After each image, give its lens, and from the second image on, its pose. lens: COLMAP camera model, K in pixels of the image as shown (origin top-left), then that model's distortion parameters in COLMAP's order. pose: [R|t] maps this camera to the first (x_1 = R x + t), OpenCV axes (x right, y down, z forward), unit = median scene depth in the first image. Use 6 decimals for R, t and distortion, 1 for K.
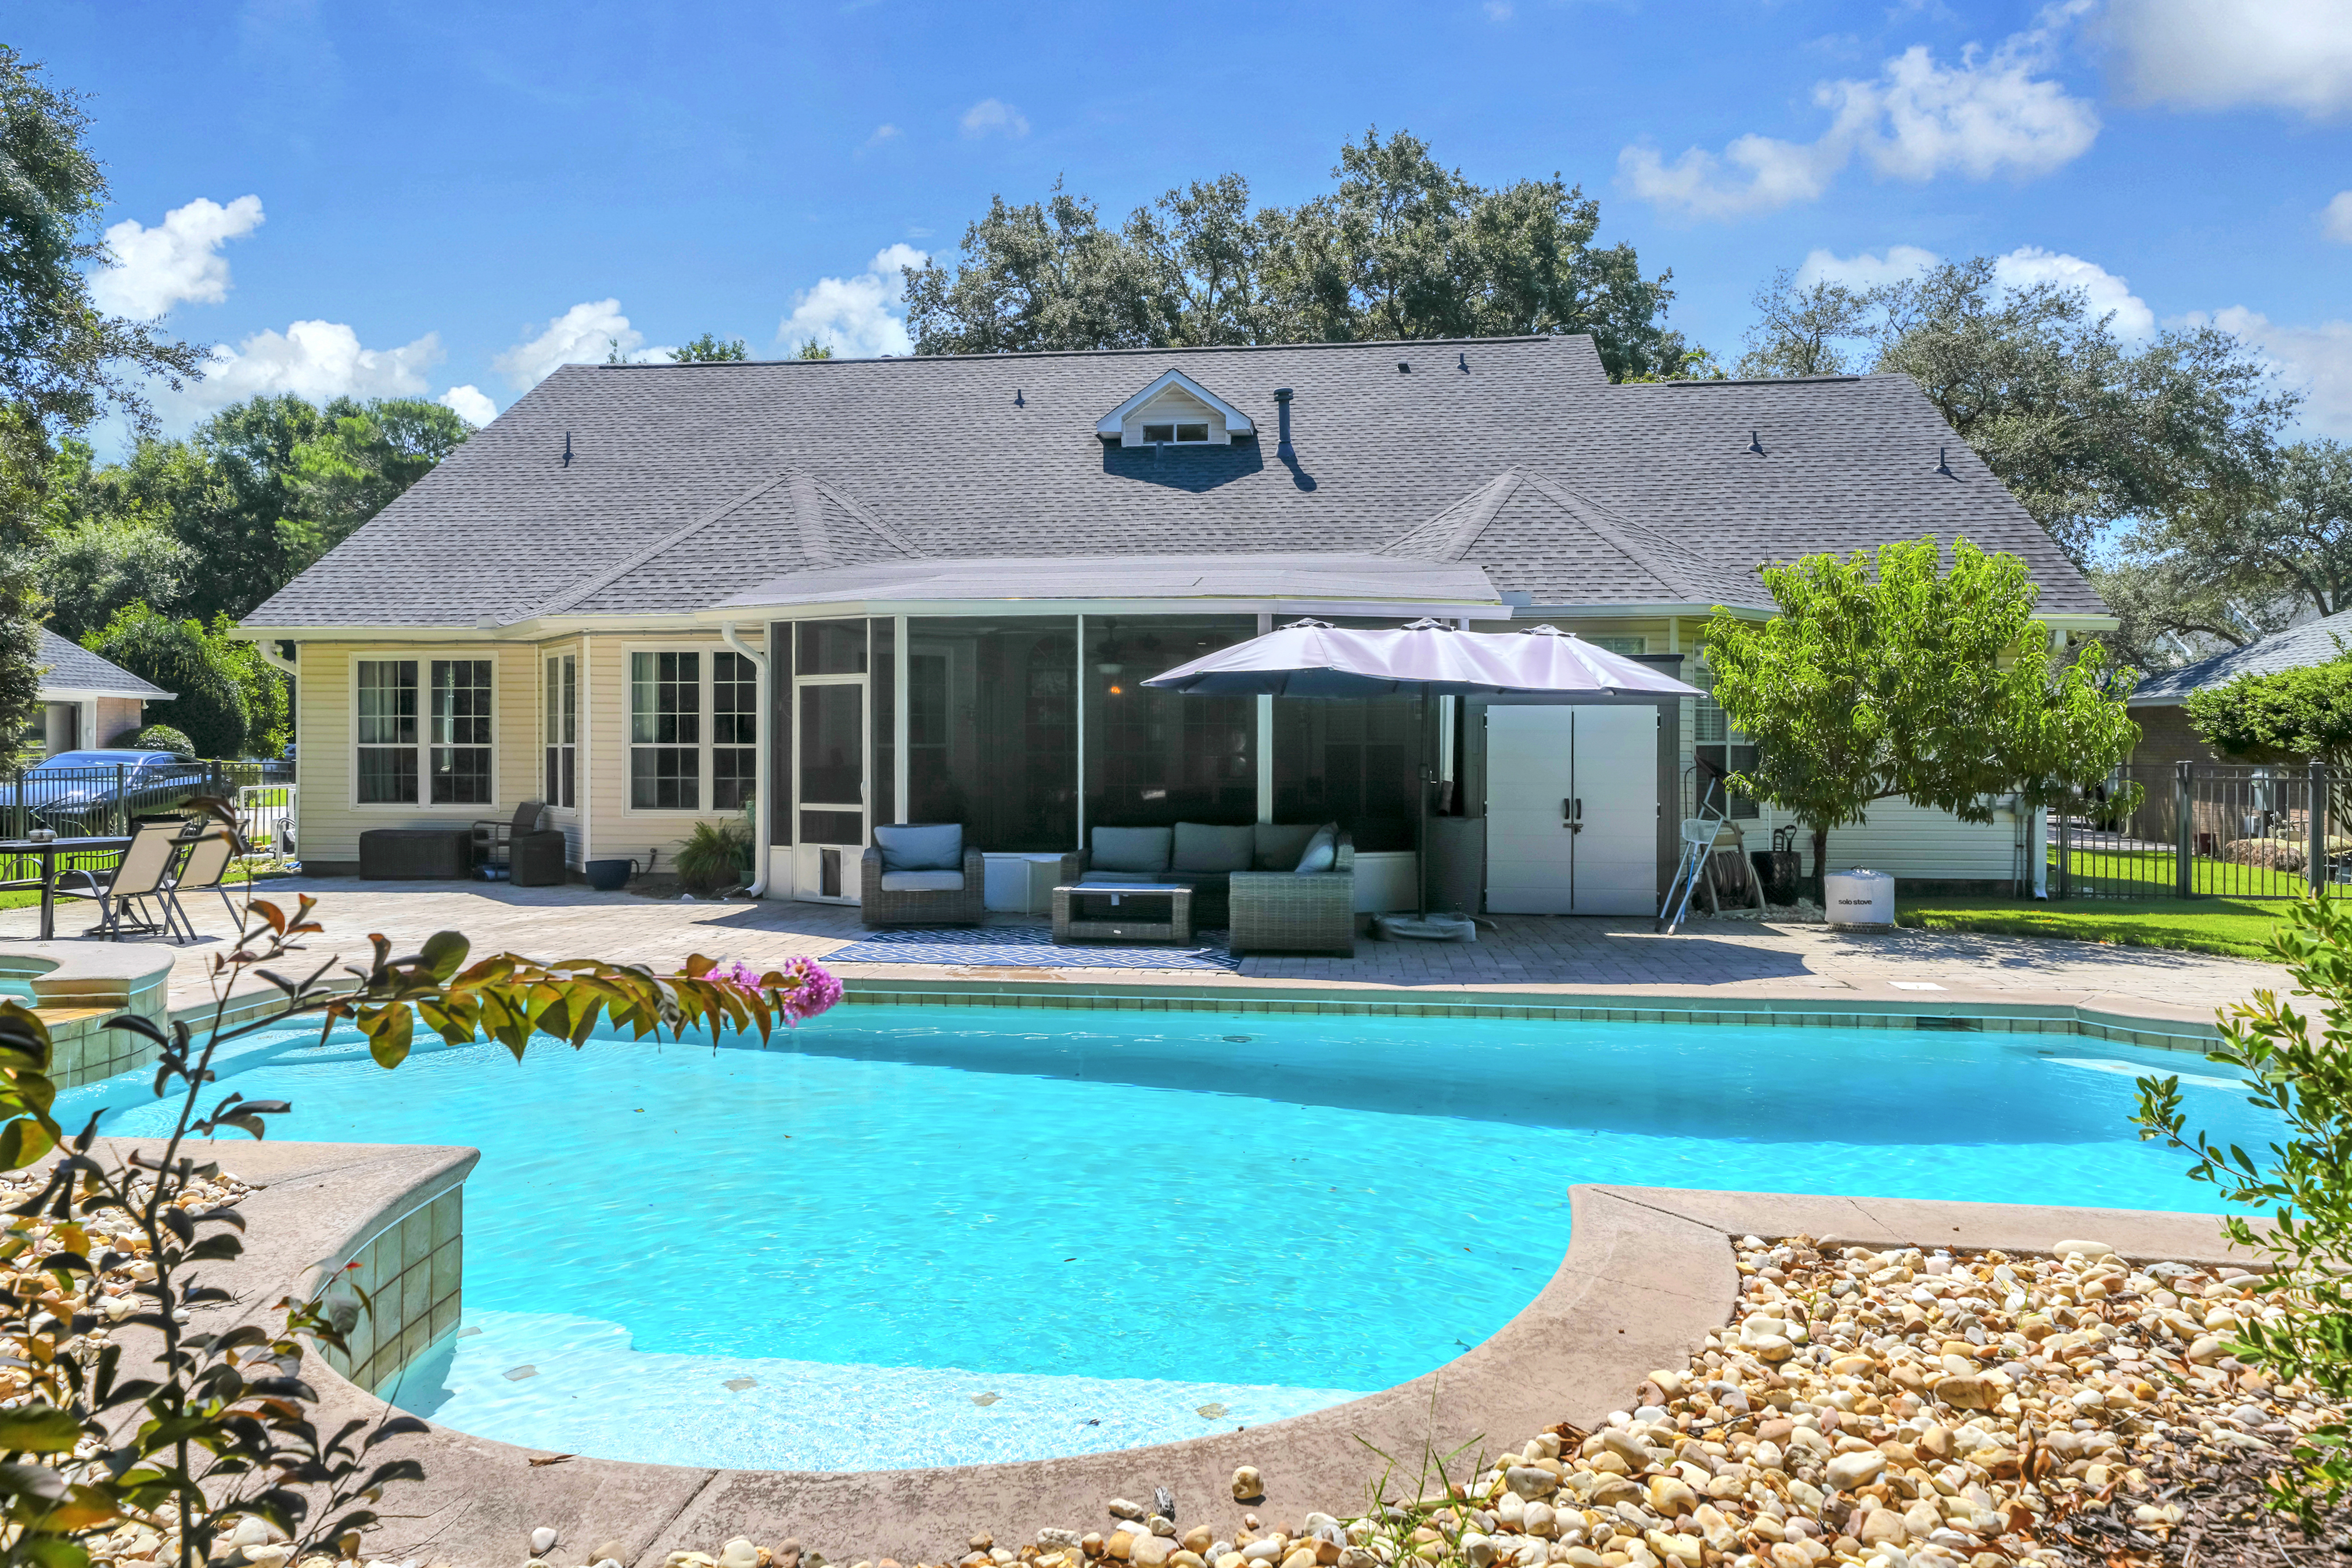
lens RADIAL K [[1489.0, 0, 1355.1], [0, 1489.0, 719.6], [0, 0, 1]] dist [0.029326, 0.000900]
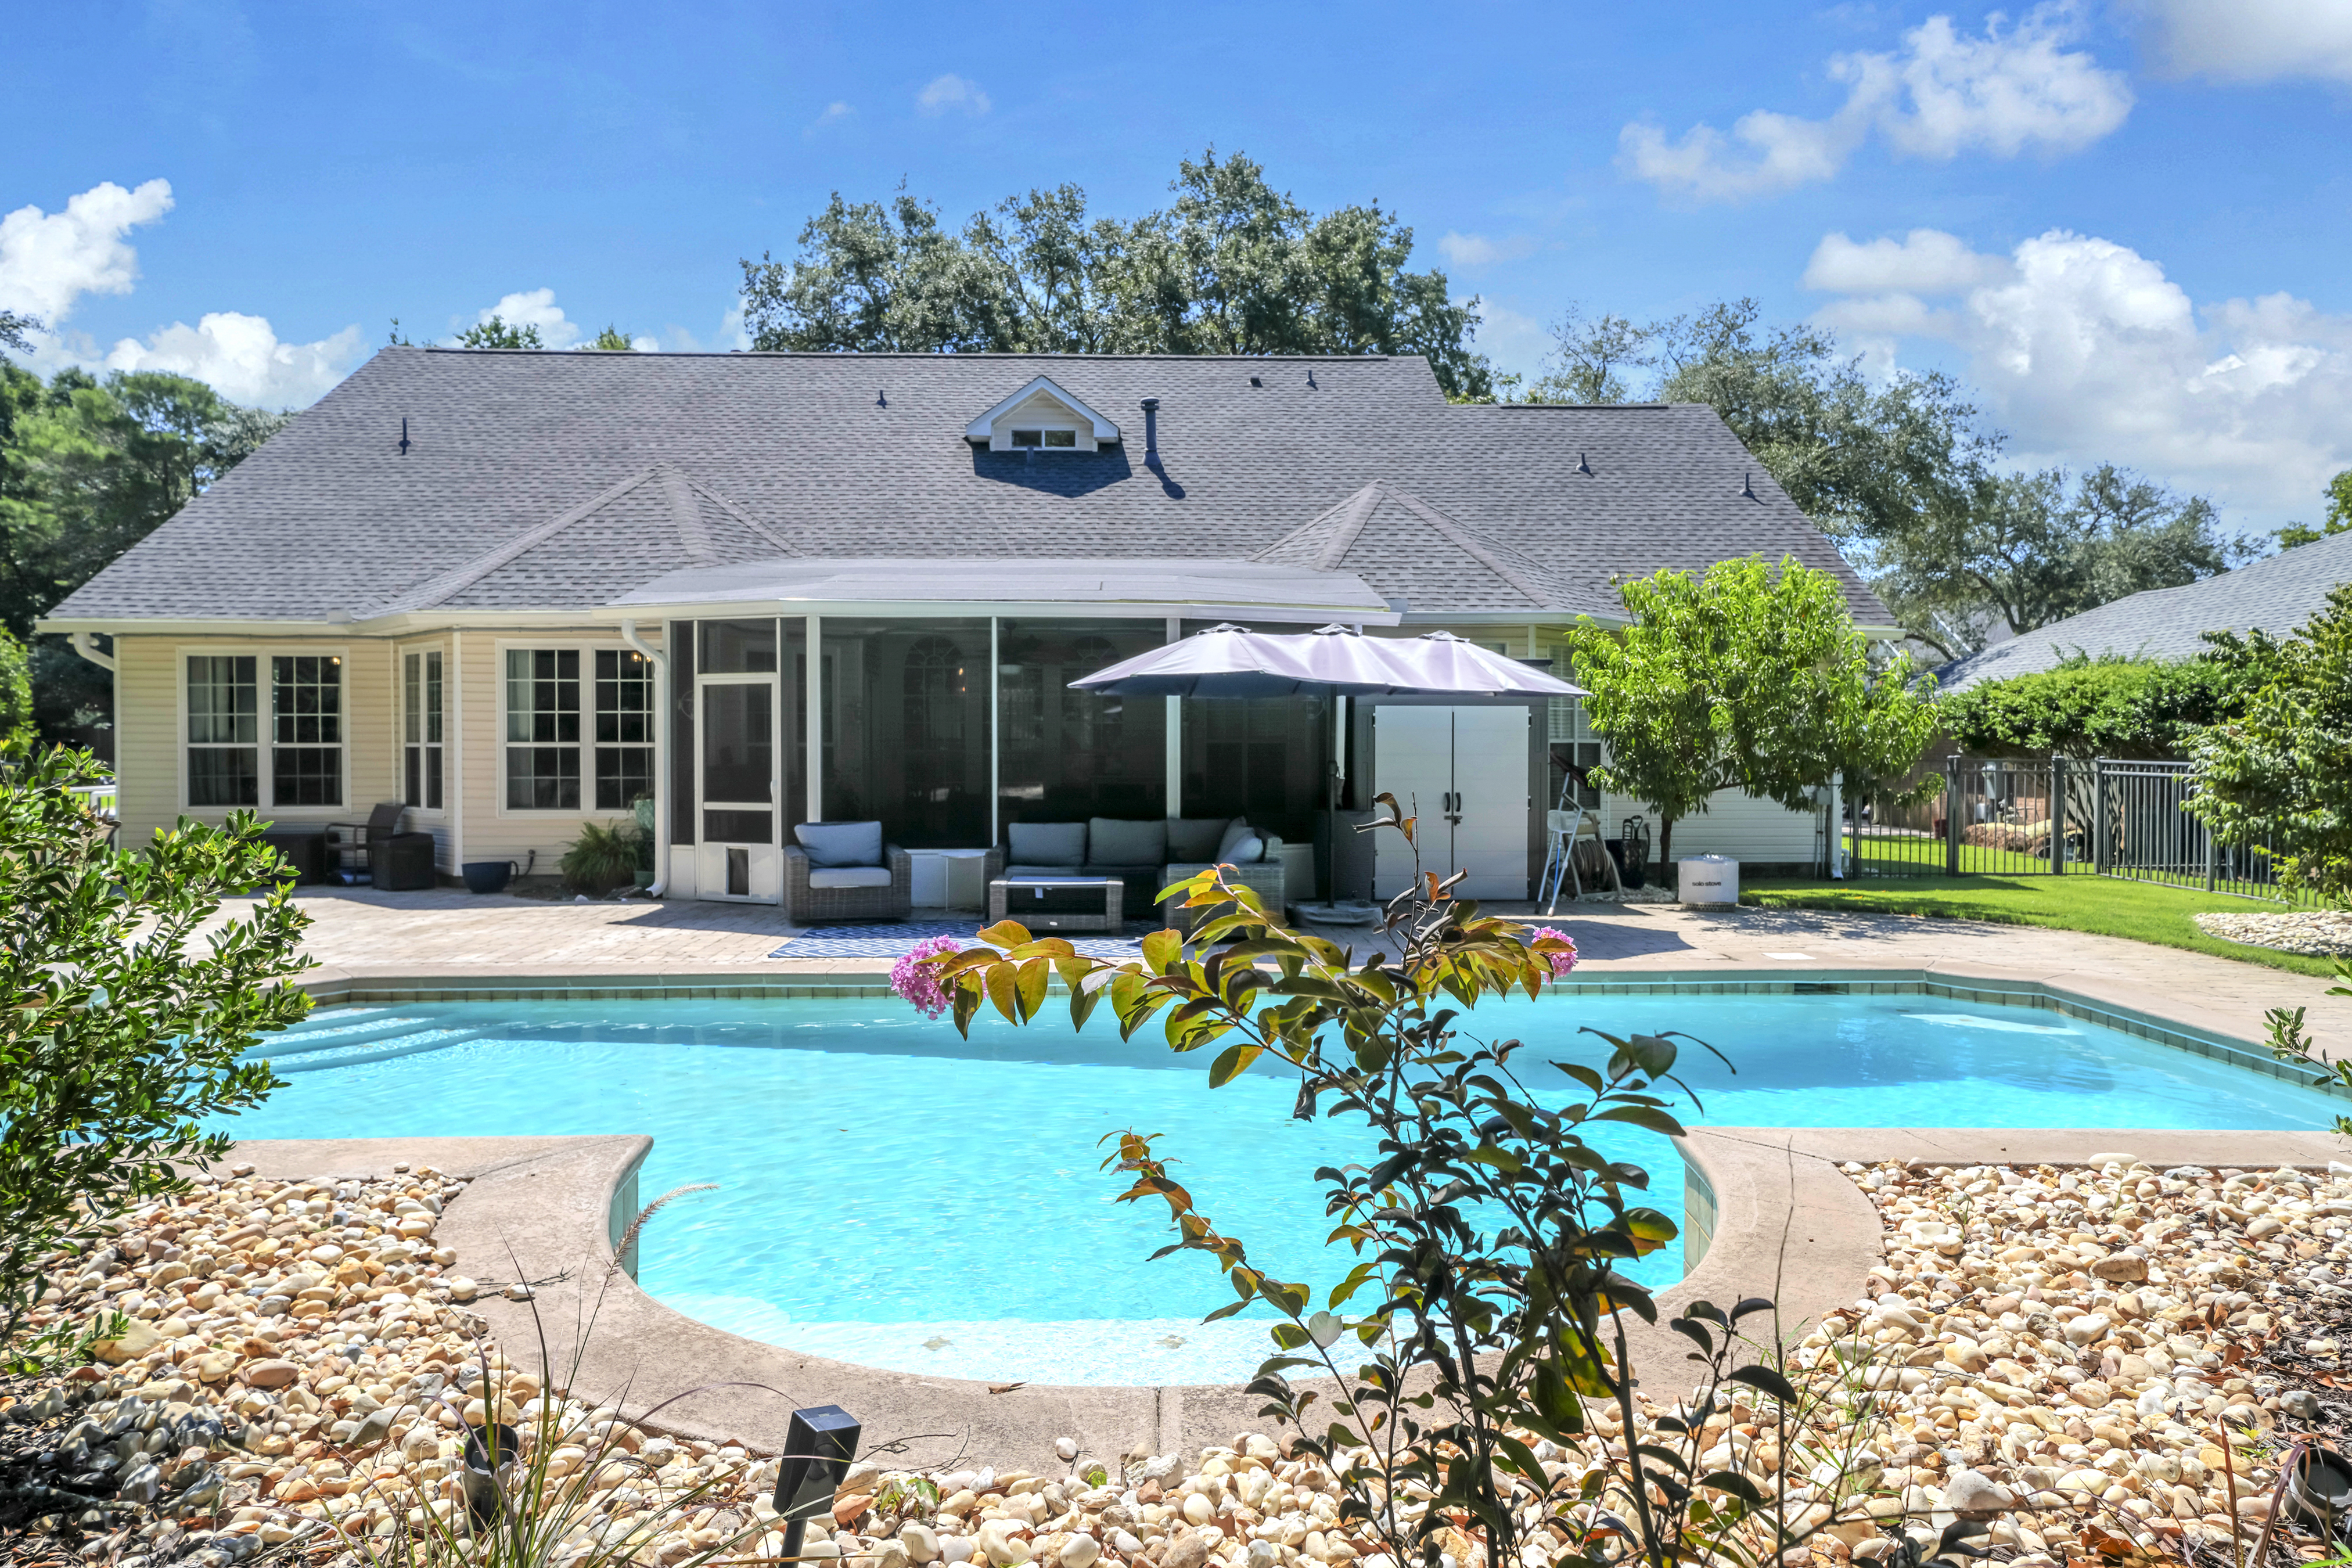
lens RADIAL K [[1489.0, 0, 1212.9], [0, 1489.0, 741.4], [0, 0, 1]] dist [0.029326, 0.000900]
pose [[0.988056, -0.001385, 0.154087, -0.177856], [-0.001351, 0.999843, 0.017649, -0.002750], [-0.154087, -0.017647, 0.987900, -0.035816]]
